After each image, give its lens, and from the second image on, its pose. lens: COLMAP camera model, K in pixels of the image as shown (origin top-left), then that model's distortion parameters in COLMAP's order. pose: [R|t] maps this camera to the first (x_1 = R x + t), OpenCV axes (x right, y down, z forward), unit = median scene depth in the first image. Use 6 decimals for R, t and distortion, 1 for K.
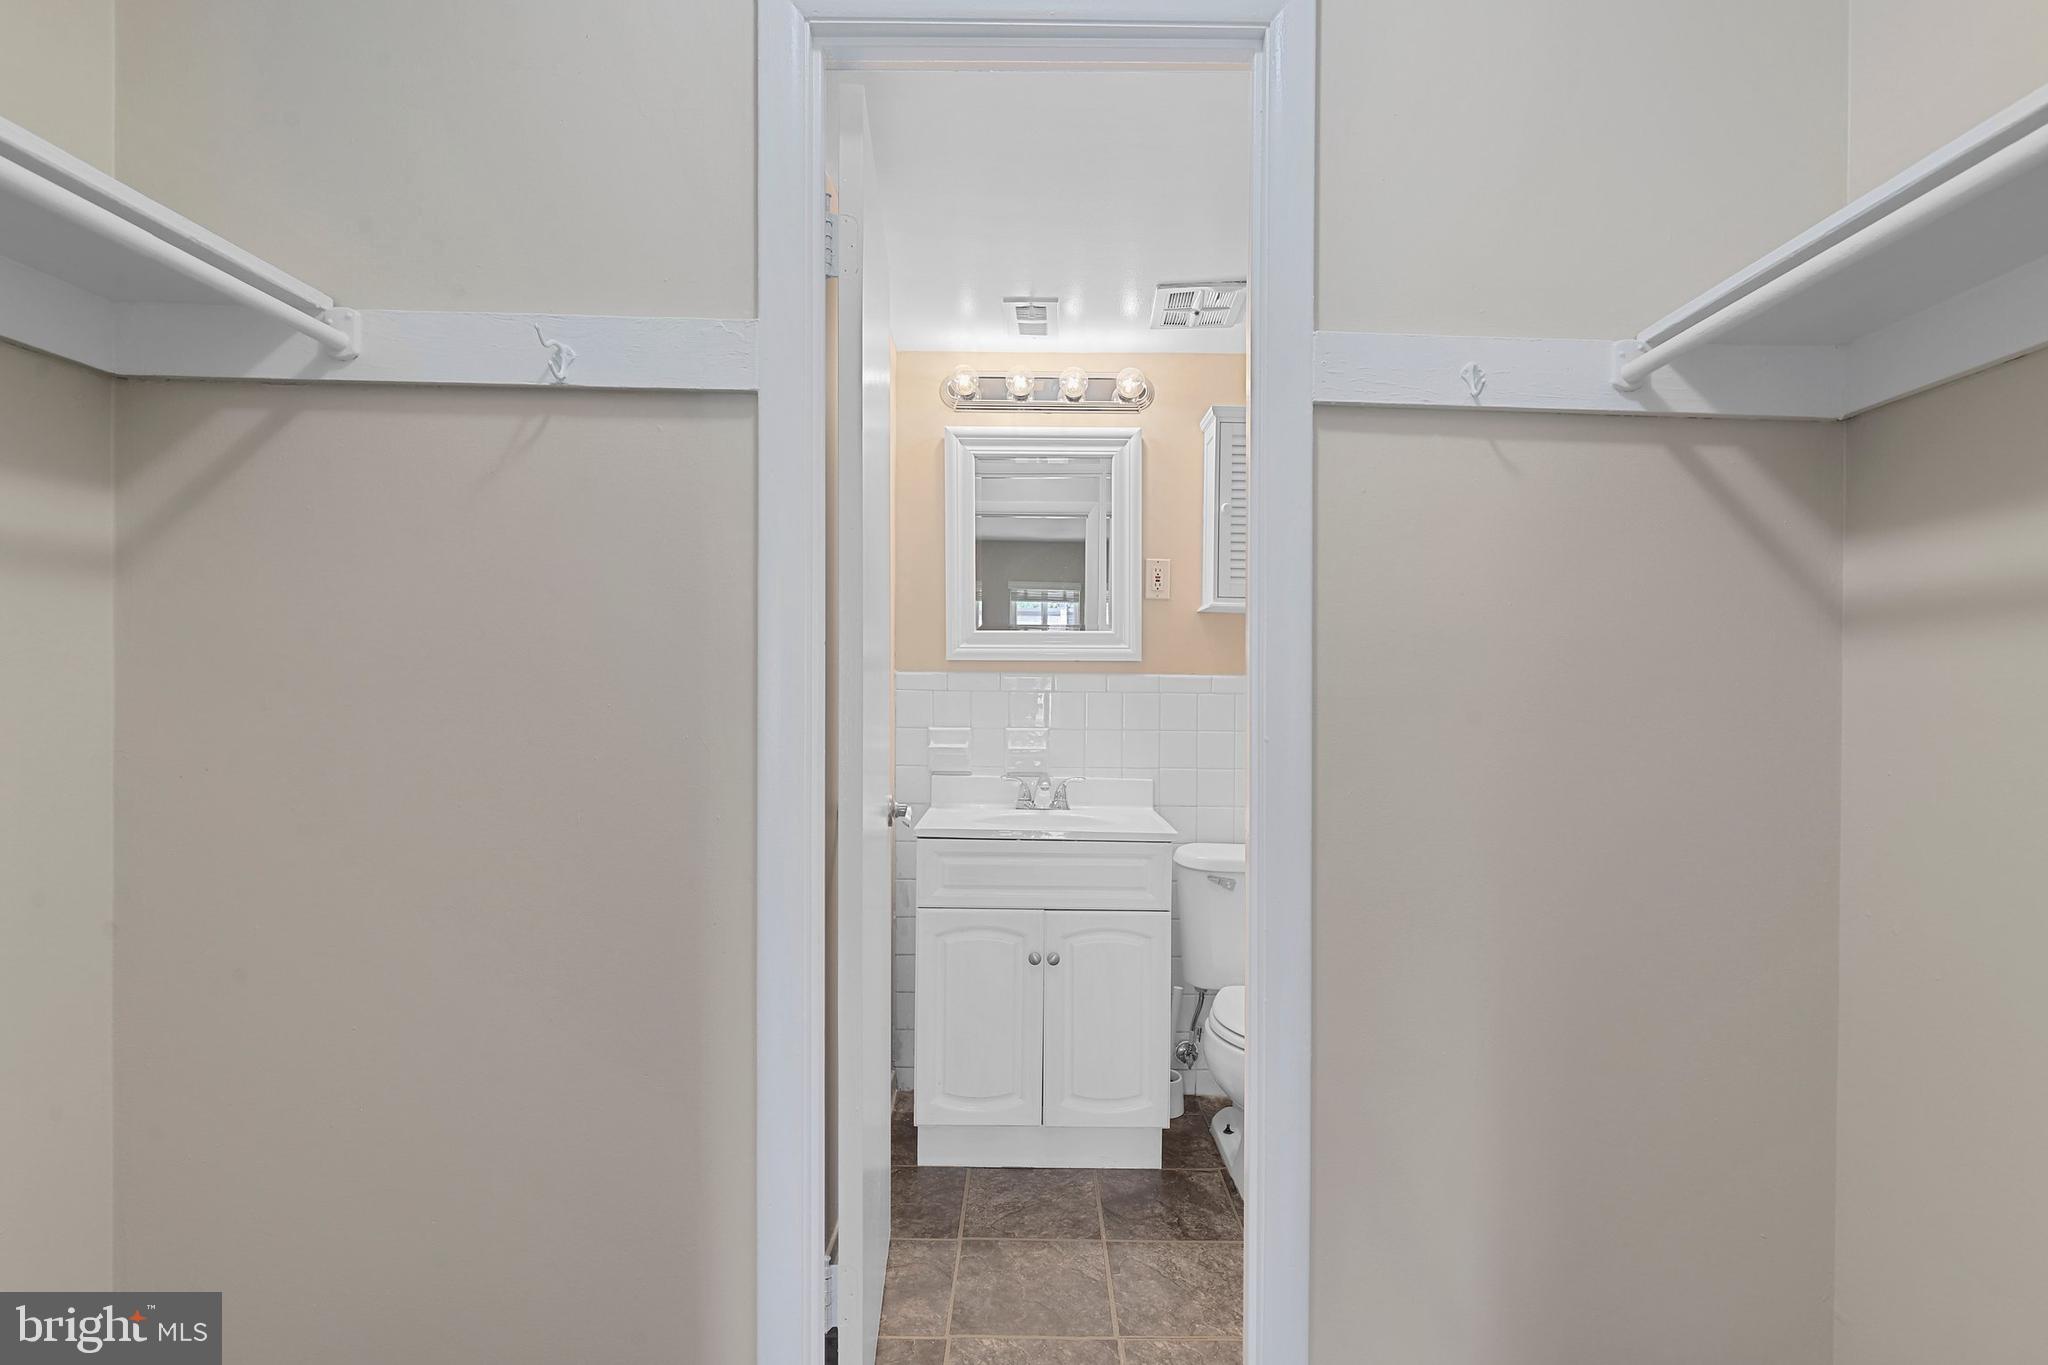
lens RADIAL K [[950.5, 0, 1047.2], [0, 950.5, 700.4], [0, 0, 1]] dist [0.003472, 0.000309]
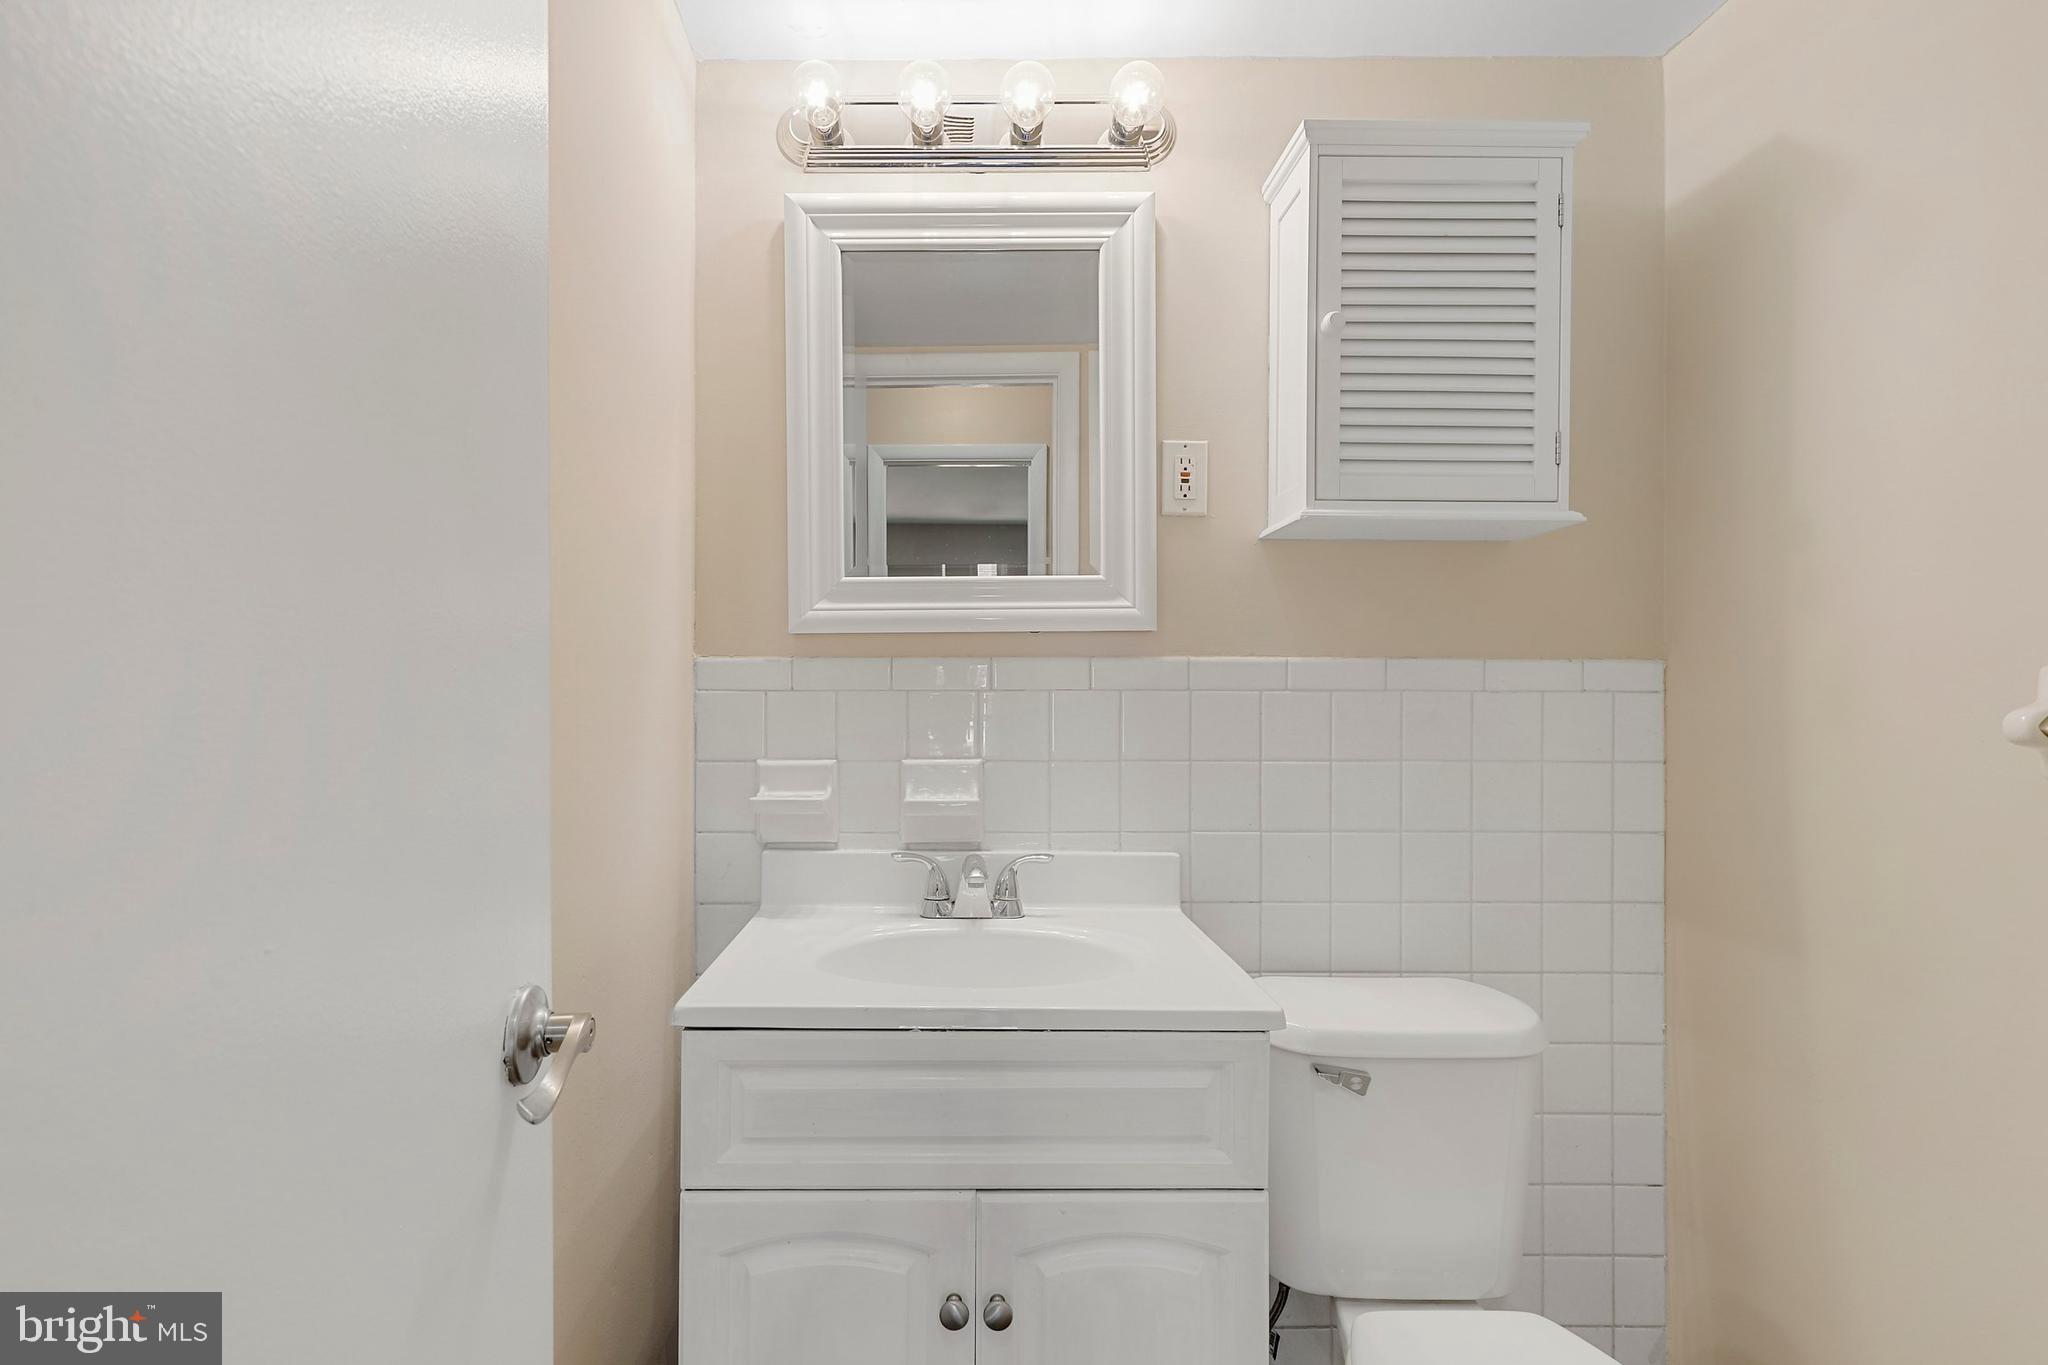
lens RADIAL K [[940.8, 0, 960.9], [0, 940.8, 699.0], [0, 0, 1]] dist [-0.001170, -0.000359]
pose [[0.999701, -0.007818, -0.023172, 0.001677], [0.007793, 0.999969, -0.001185, -0.004355], [0.023181, 0.001004, 0.999731, 0.567417]]
